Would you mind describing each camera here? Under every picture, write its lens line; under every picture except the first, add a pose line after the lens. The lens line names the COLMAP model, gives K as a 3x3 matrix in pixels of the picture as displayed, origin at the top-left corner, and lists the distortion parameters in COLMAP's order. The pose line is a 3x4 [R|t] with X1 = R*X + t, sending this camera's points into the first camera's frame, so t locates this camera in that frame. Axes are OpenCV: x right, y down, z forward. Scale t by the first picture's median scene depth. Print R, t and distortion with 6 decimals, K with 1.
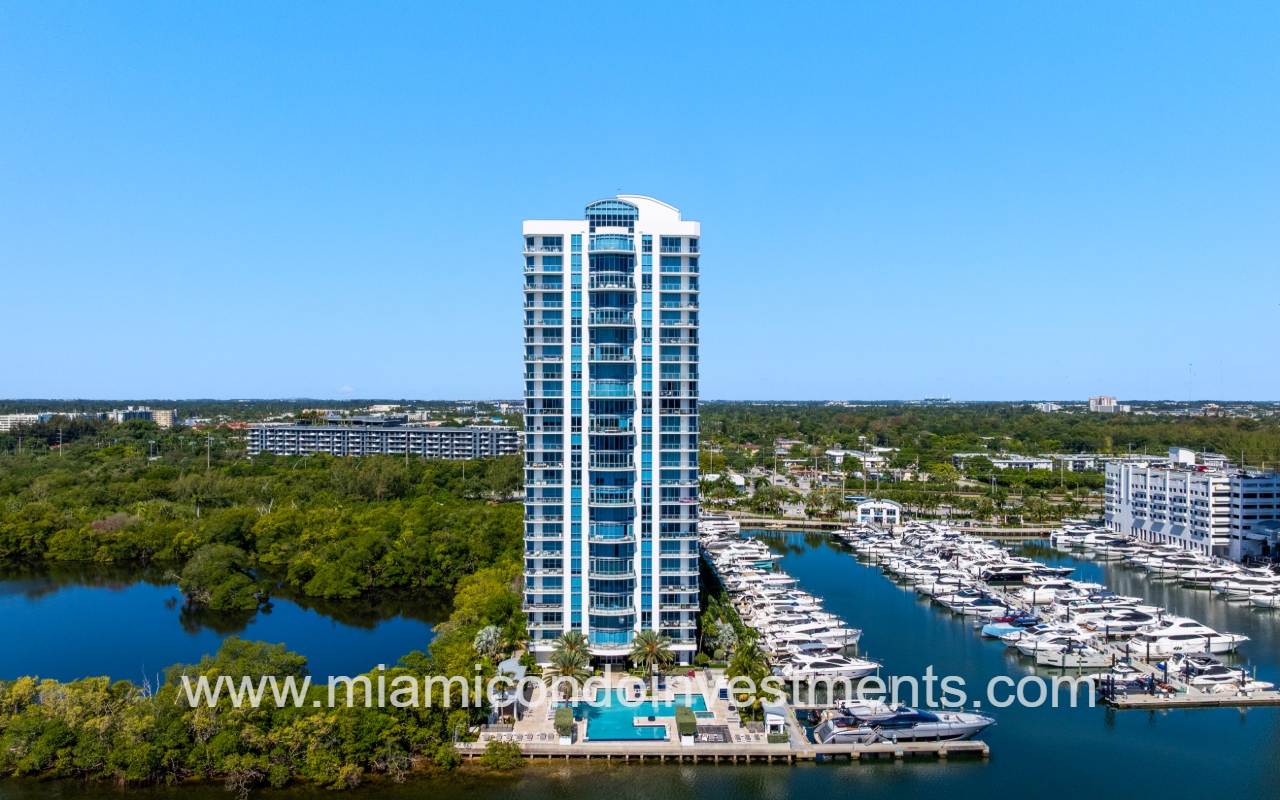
lens RADIAL K [[922.4, 0, 645.3], [0, 922.4, 397.0], [0, 0, 1]] dist [-0.018412, -0.035351]
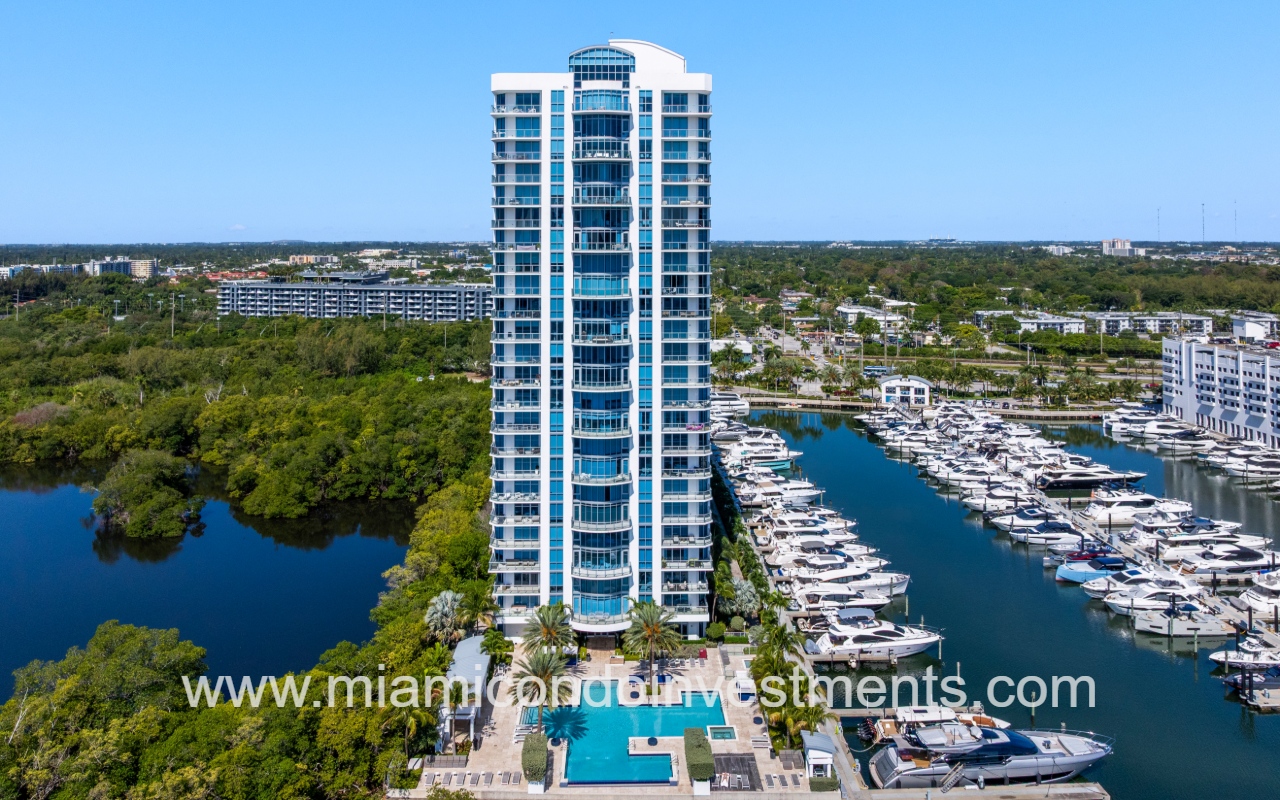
lens RADIAL K [[1466.0, 0, 612.2], [0, 1466.0, 400.0], [0, 0, 1]] dist [-0.068238, -0.042647]
pose [[0.999757, -0.000915, -0.022040, 0.000808], [0.001266, 0.999872, 0.015919, 0.081677], [0.022023, -0.015943, 0.999630, -0.308699]]
